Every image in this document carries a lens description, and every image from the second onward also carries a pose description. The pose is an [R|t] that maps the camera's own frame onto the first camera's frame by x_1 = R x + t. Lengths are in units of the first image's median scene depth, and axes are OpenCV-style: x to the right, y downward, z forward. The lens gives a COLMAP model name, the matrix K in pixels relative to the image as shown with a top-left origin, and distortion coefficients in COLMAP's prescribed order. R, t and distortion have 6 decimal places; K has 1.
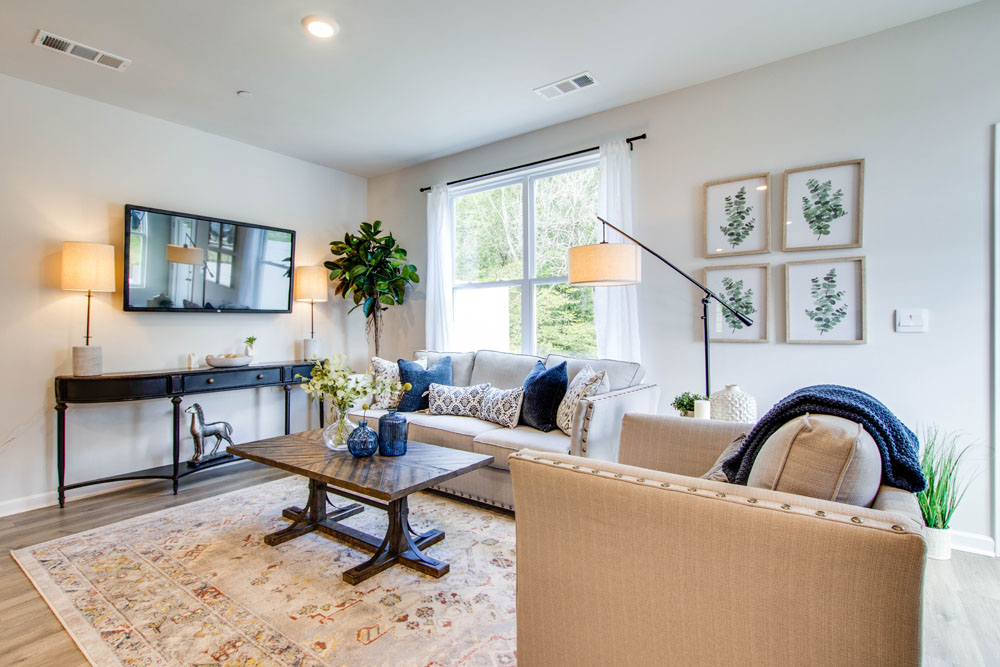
lens RADIAL K [[488.6, 0, 493.1], [0, 488.6, 327.6], [0, 0, 1]] dist [-0.001227, -0.000048]
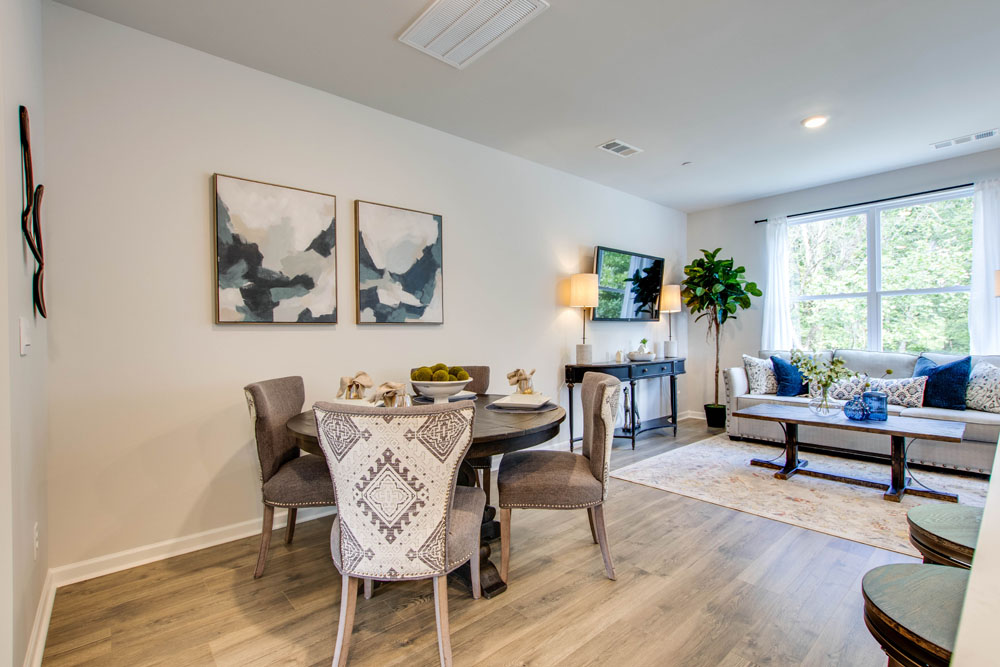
lens RADIAL K [[459.0, 0, 499.5], [0, 459.0, 337.4], [0, 0, 1]] dist [-0.010074, 0.000483]
pose [[0.979305, -0.003342, -0.202363, -0.776203], [0.003874, 0.999990, 0.002234, 0.011923], [0.202353, -0.002972, 0.979308, -0.389829]]
